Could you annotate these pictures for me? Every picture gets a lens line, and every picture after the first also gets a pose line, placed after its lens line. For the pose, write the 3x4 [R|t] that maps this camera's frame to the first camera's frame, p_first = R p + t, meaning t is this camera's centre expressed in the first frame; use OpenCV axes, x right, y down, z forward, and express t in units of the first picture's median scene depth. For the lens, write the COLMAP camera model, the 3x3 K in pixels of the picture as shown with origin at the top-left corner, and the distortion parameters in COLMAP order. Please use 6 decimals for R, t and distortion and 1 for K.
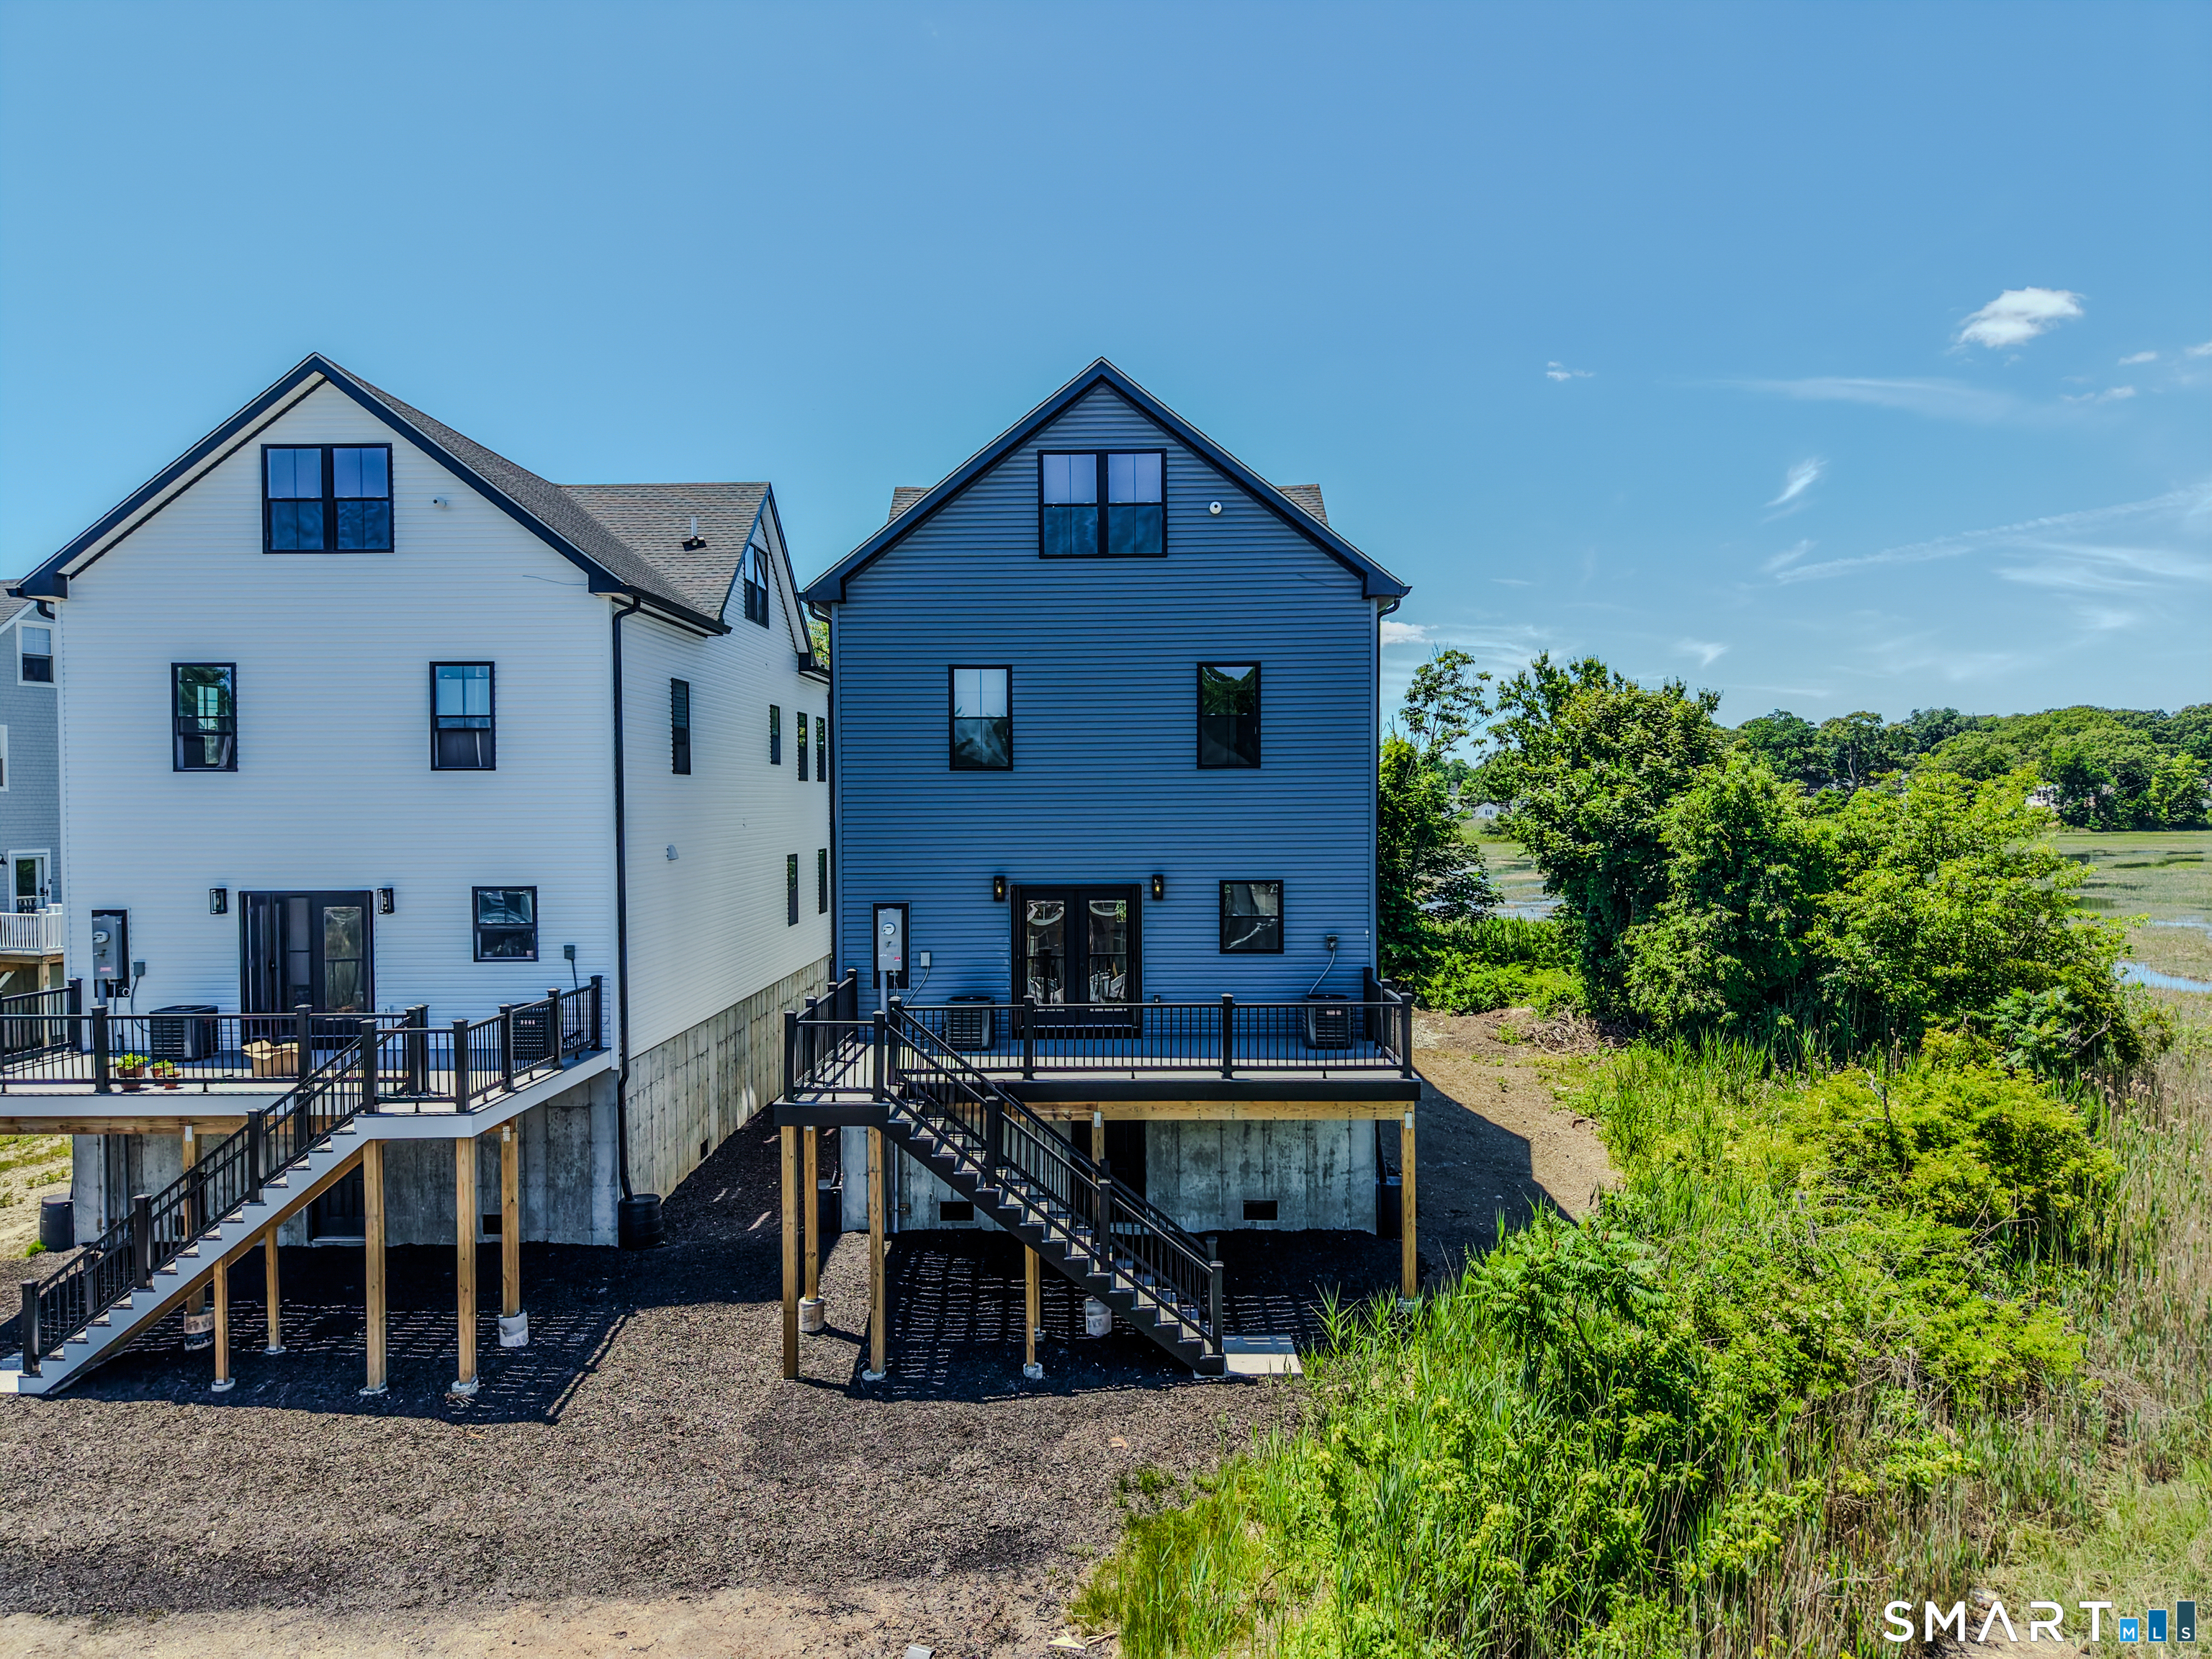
lens RADIAL K [[1484.1, 0, 1107.2], [0, 1484.1, 789.0], [0, 0, 1]] dist [0.025495, -0.022773]
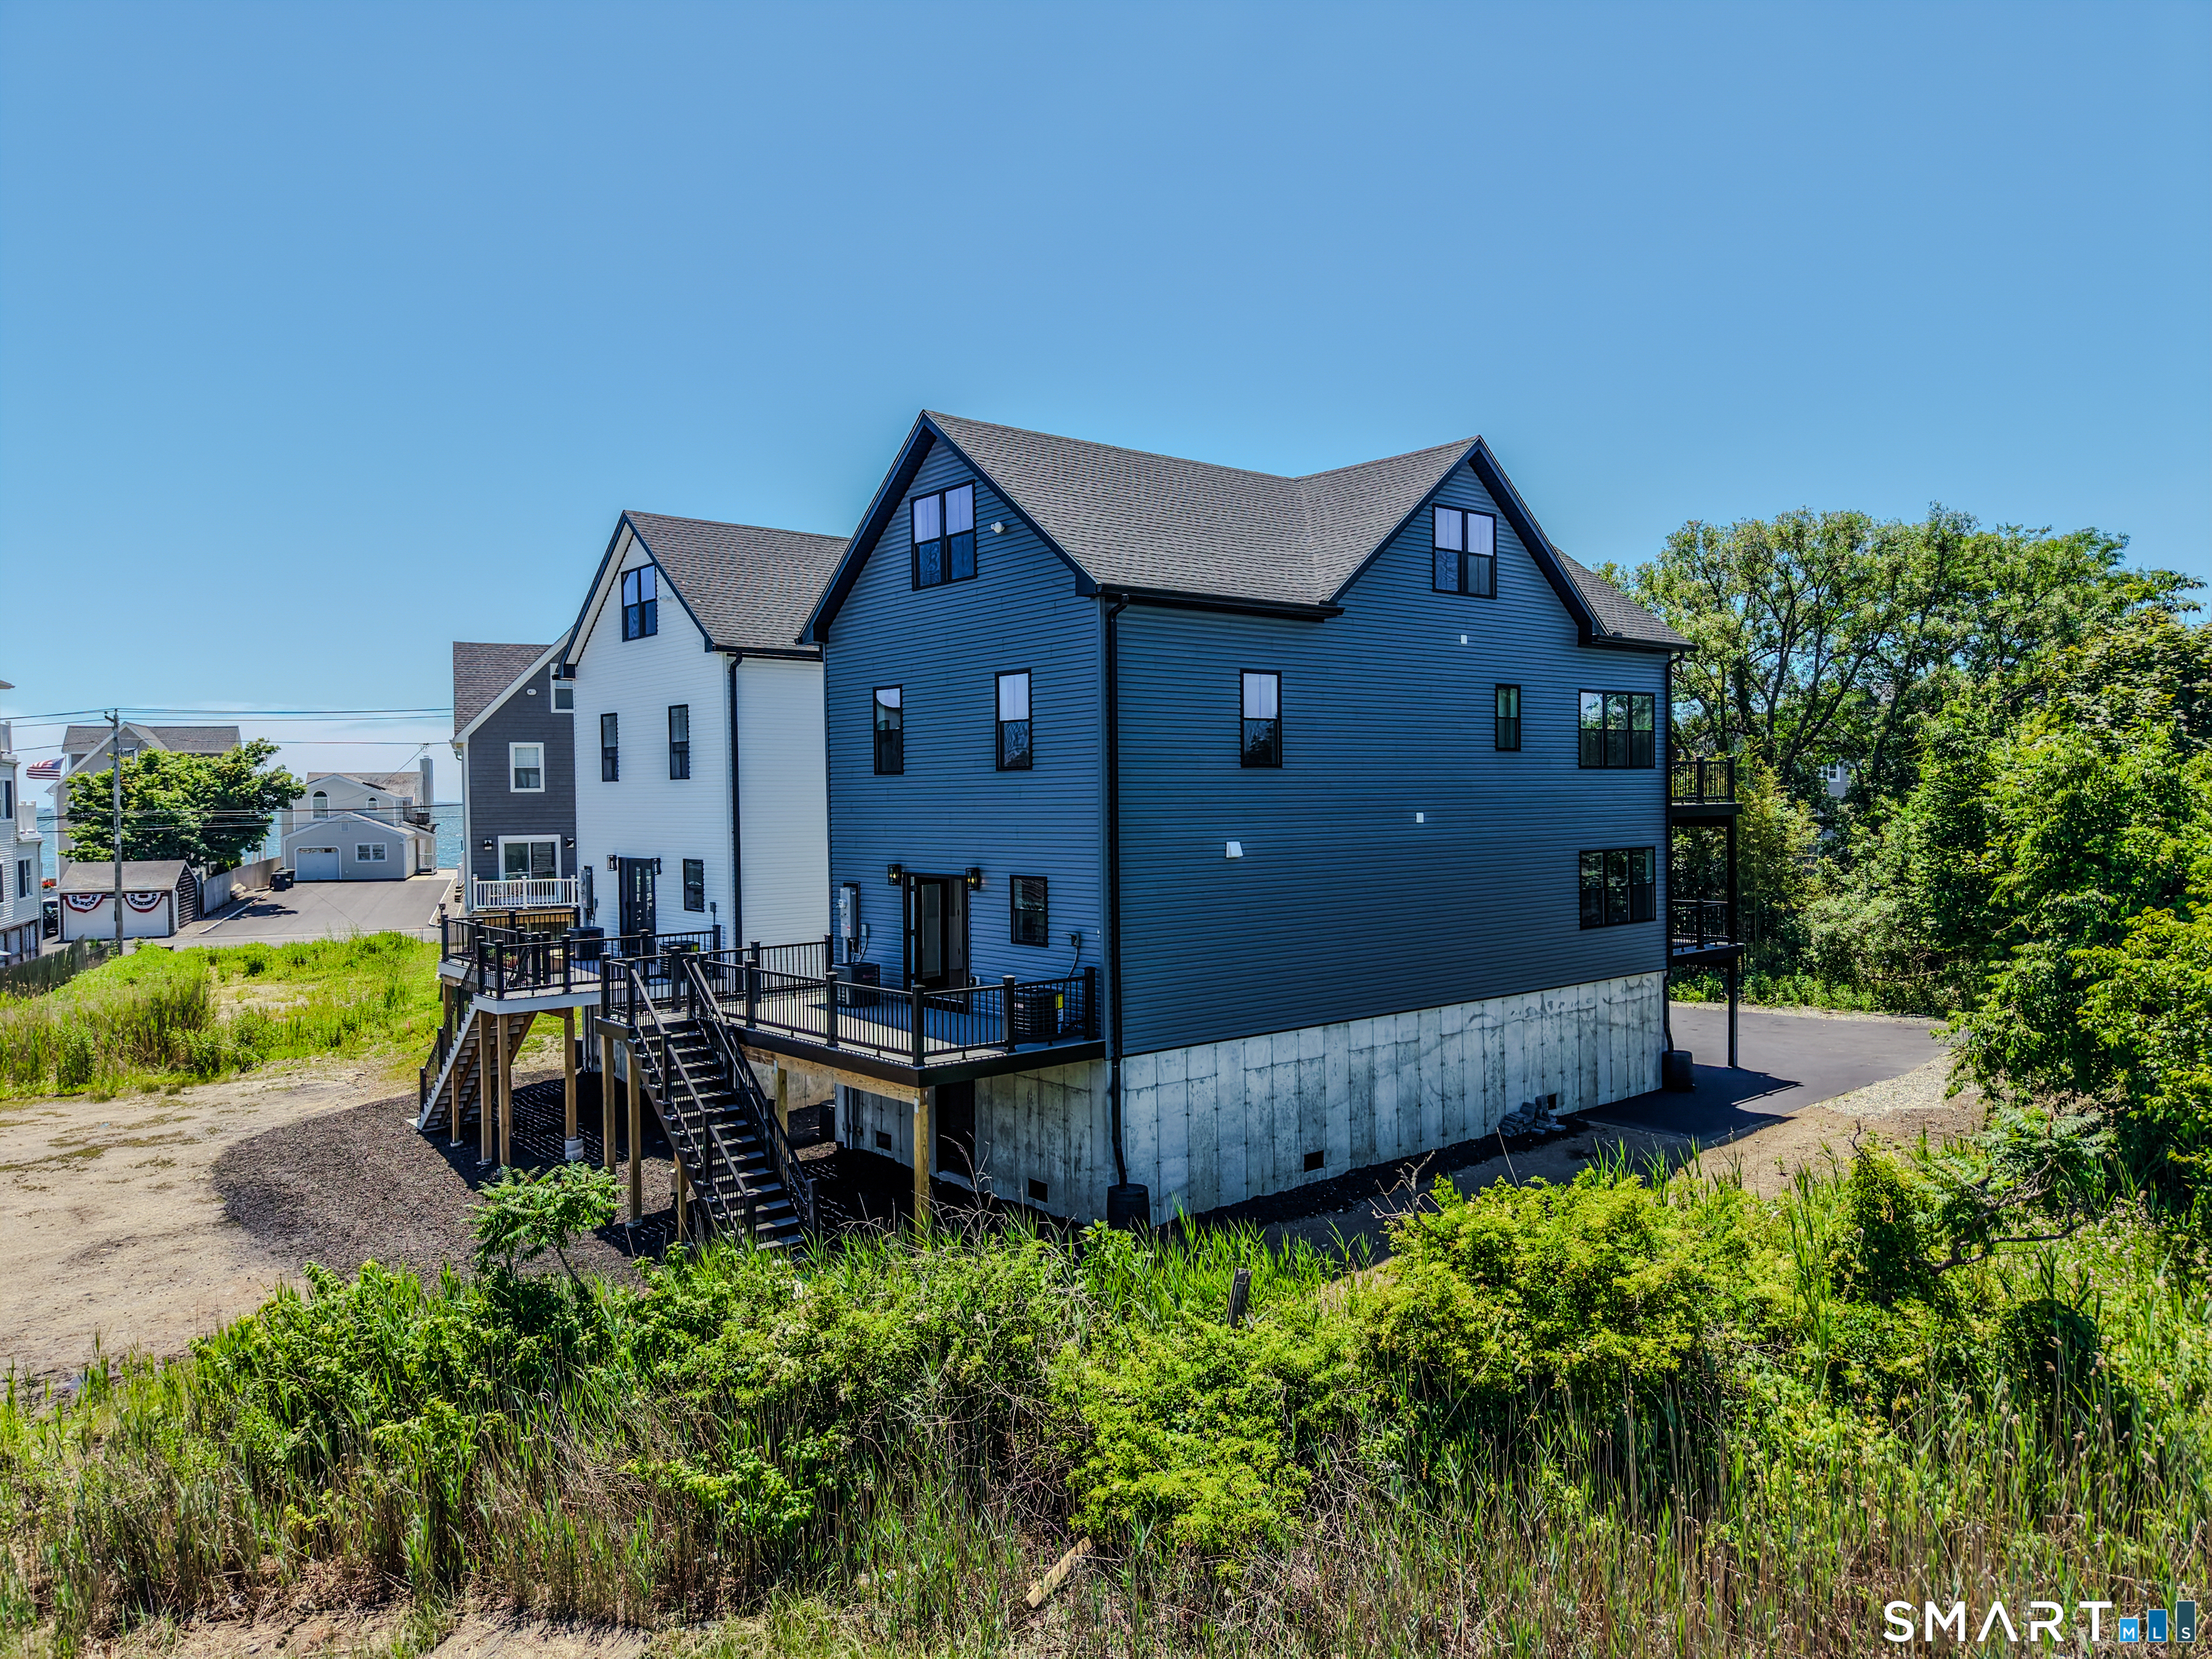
lens RADIAL K [[1484.1, 0, 1095.0], [0, 1484.1, 814.9], [0, 0, 1]] dist [0.025495, -0.022773]
pose [[0.657135, 0.004622, -0.753759, 0.921872], [0.011926, 0.999792, 0.016528, 0.000919], [0.753679, -0.019851, 0.656943, 0.345247]]
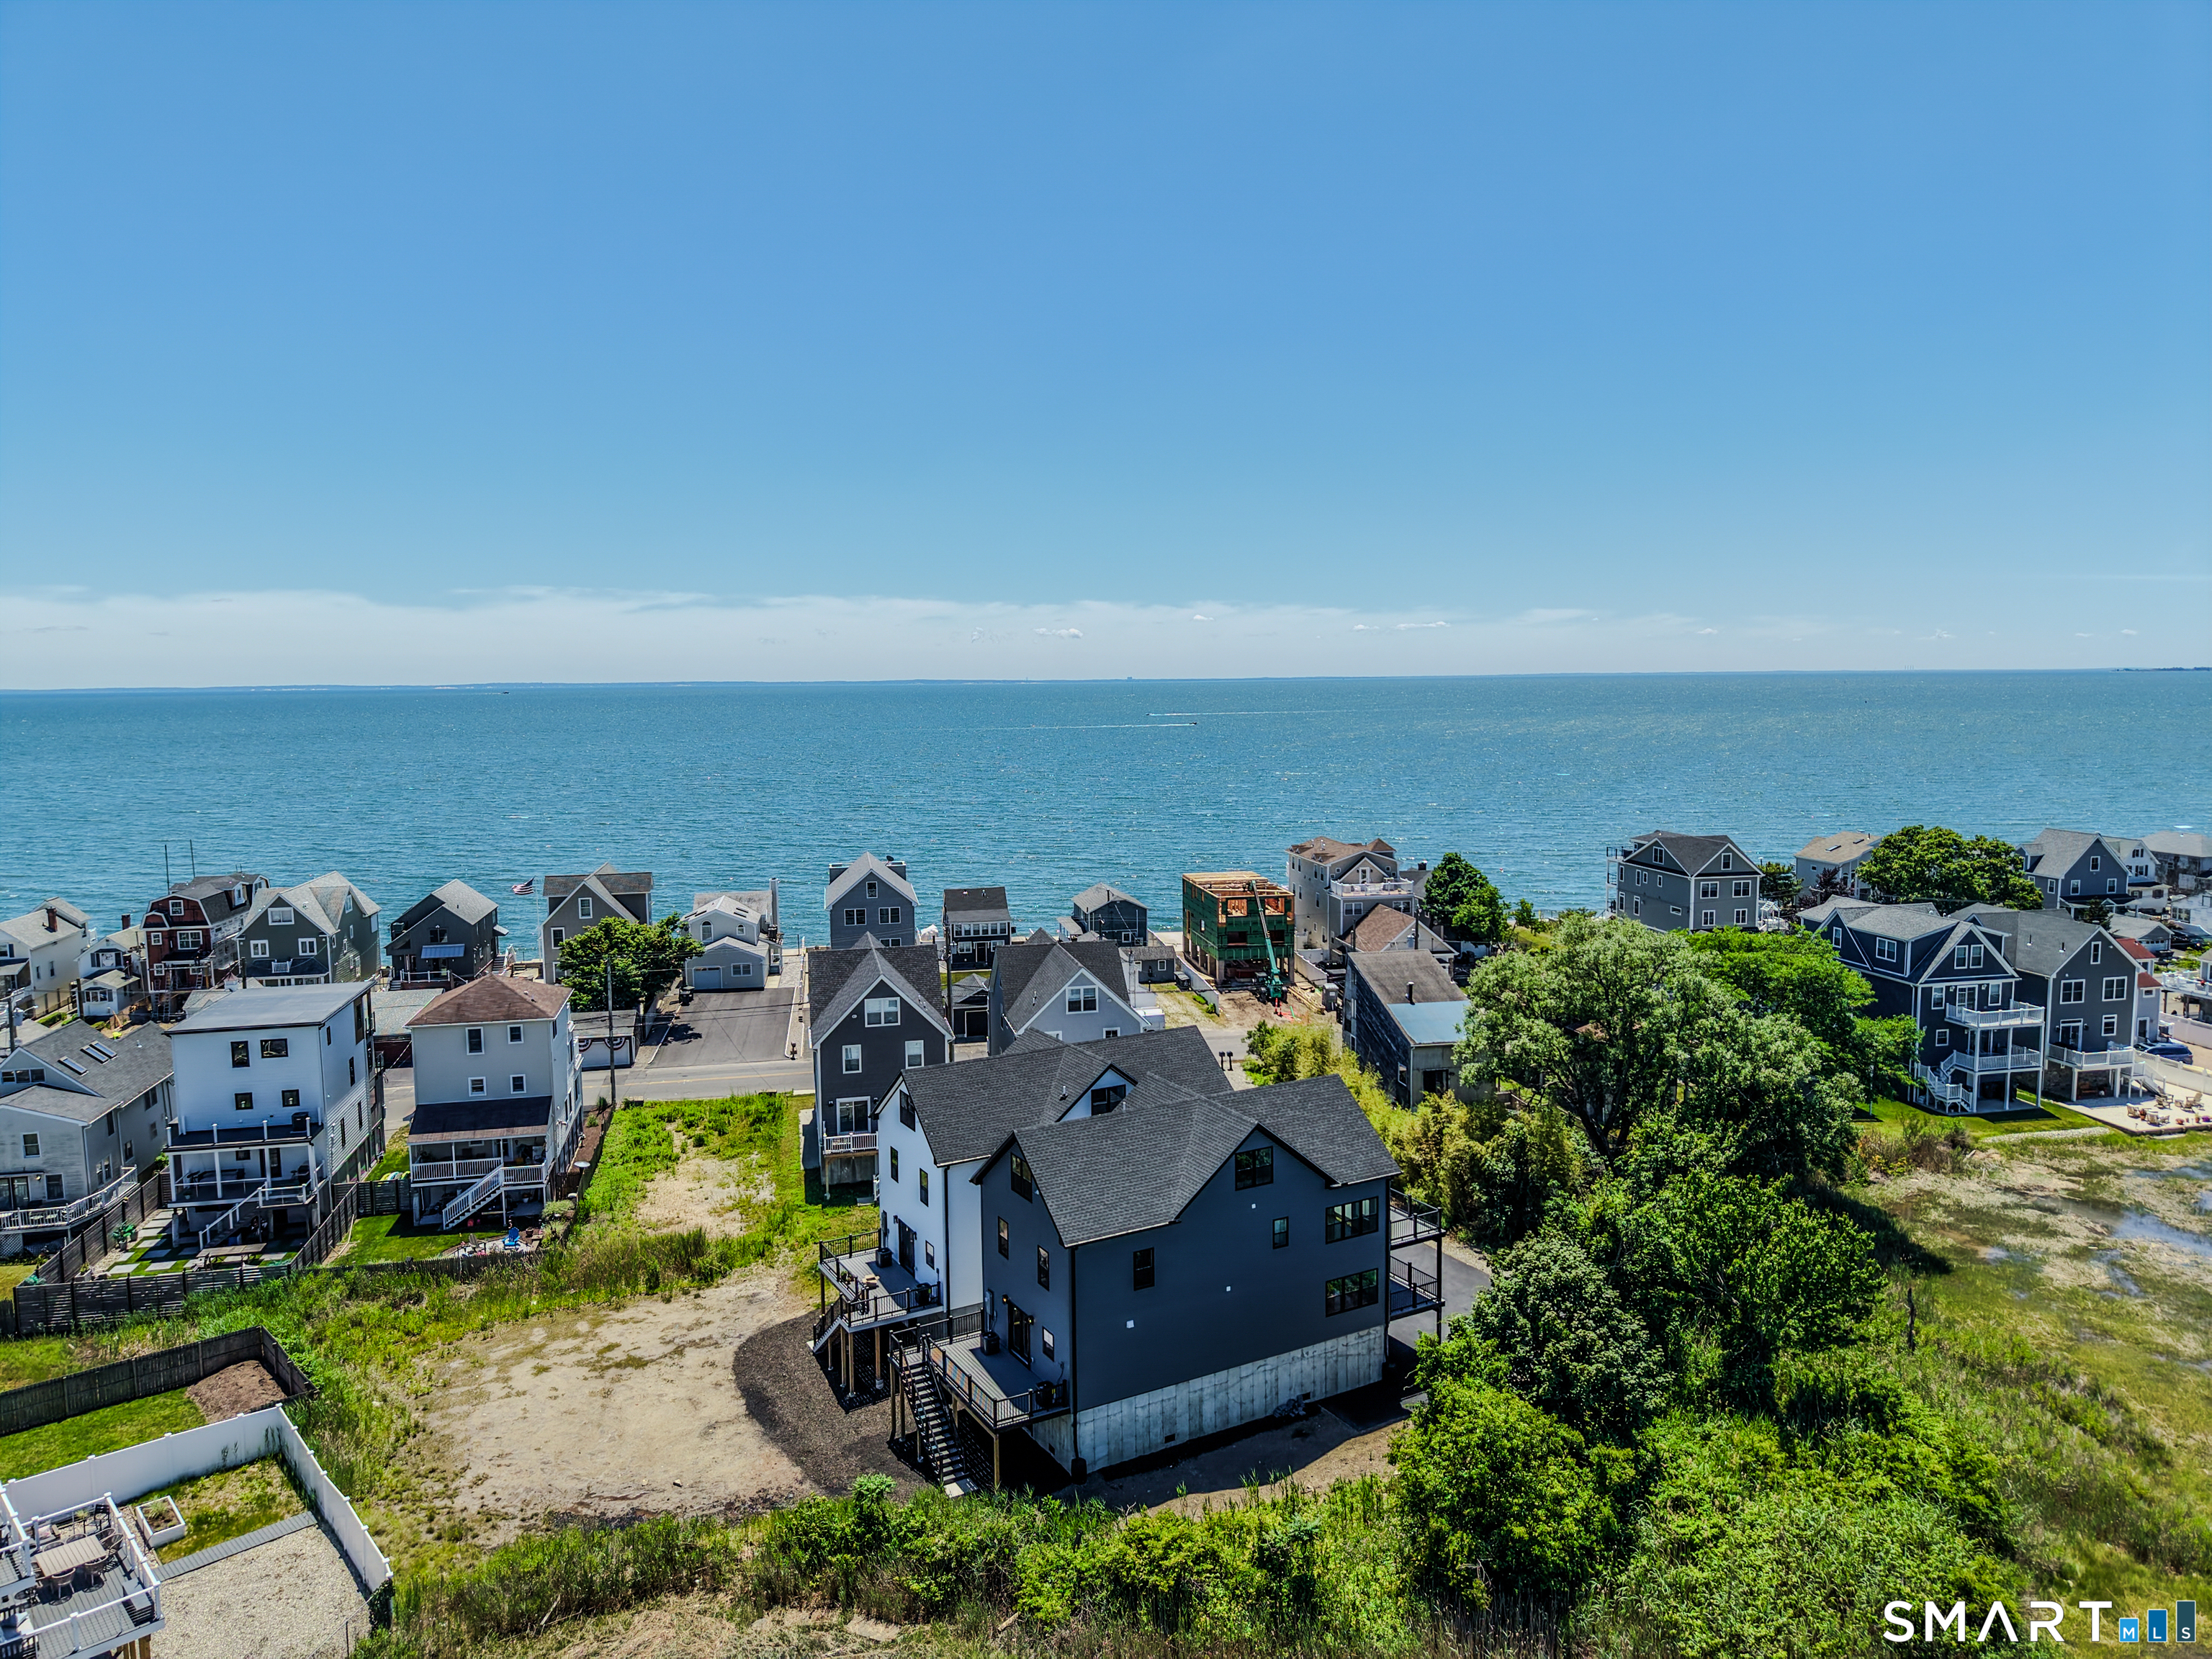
lens RADIAL K [[1484.1, 0, 1109.5], [0, 1484.1, 844.7], [0, 0, 1]] dist [0.025495, -0.022773]
pose [[0.511390, 0.094160, -0.854175, 2.351070], [0.009602, 0.993291, 0.115244, -1.106853], [0.859295, -0.067136, 0.507055, -0.204196]]
